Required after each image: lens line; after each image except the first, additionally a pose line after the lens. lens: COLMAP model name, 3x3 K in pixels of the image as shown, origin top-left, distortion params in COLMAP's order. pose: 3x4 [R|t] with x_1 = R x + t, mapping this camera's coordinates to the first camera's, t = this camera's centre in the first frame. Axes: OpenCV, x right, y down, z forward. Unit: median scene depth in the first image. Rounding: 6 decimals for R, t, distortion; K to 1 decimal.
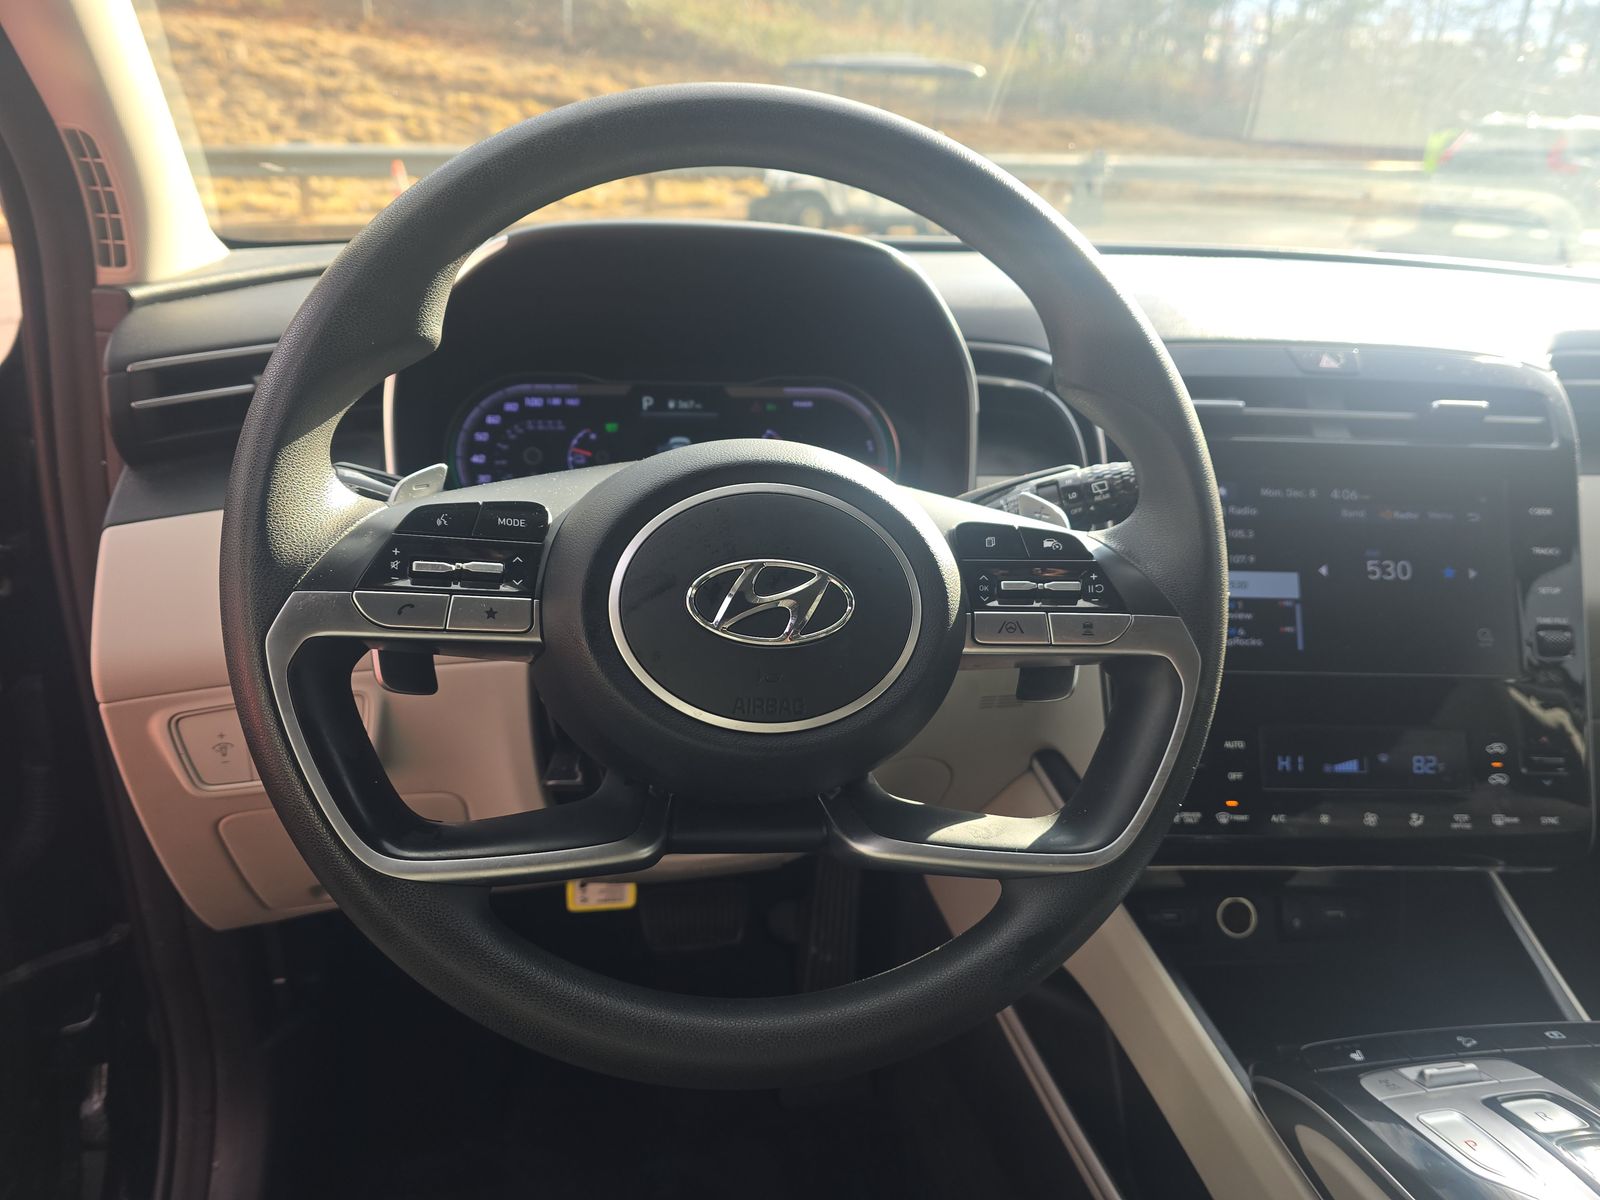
lens RADIAL K [[1065.0, 0, 771.6], [0, 1065.0, 612.9], [0, 0, 1]] dist [0.036279, -0.036677]
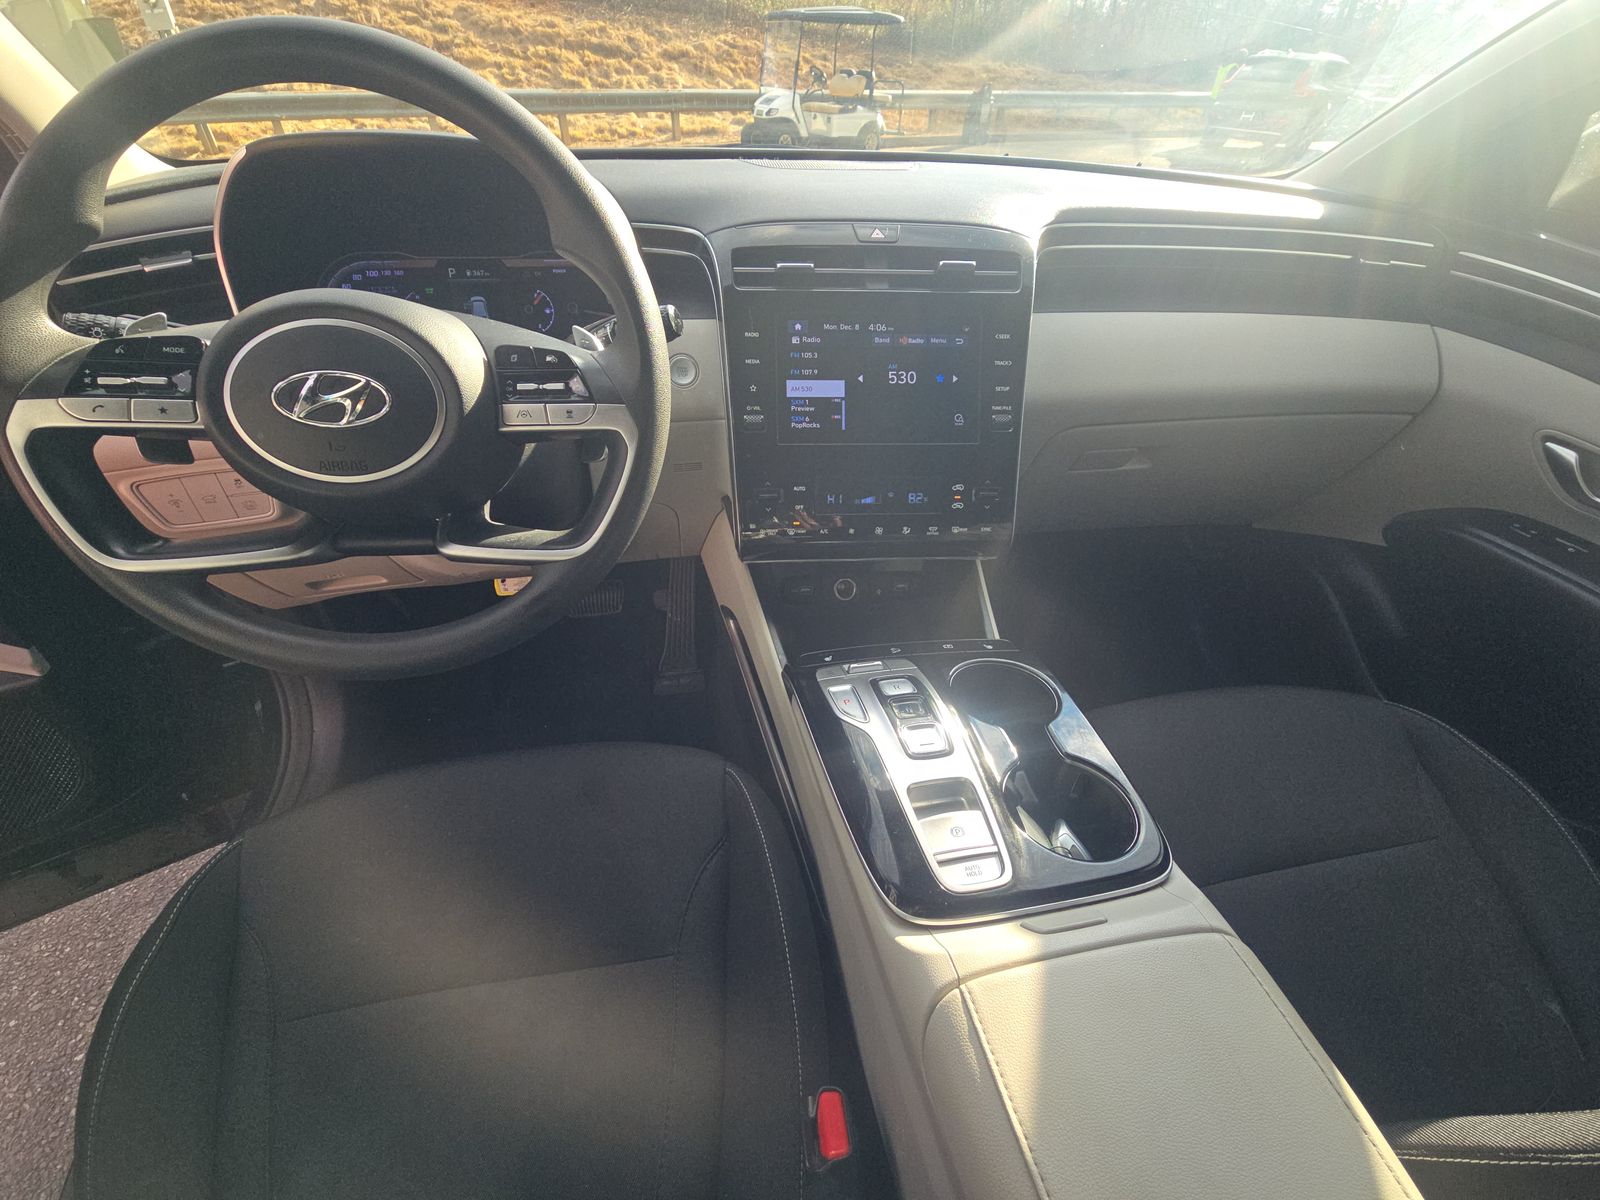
lens RADIAL K [[629.0, 0, 800.0], [0, 629.0, 600.0], [0, 0, 1]] dist [-0.001340, -0.000374]
pose [[0.999757, -0.021622, 0.004331, 0.410678], [0.019628, 0.962066, 0.272112, 0.021600], [-0.010050, -0.271960, 0.962256, 0.001560]]
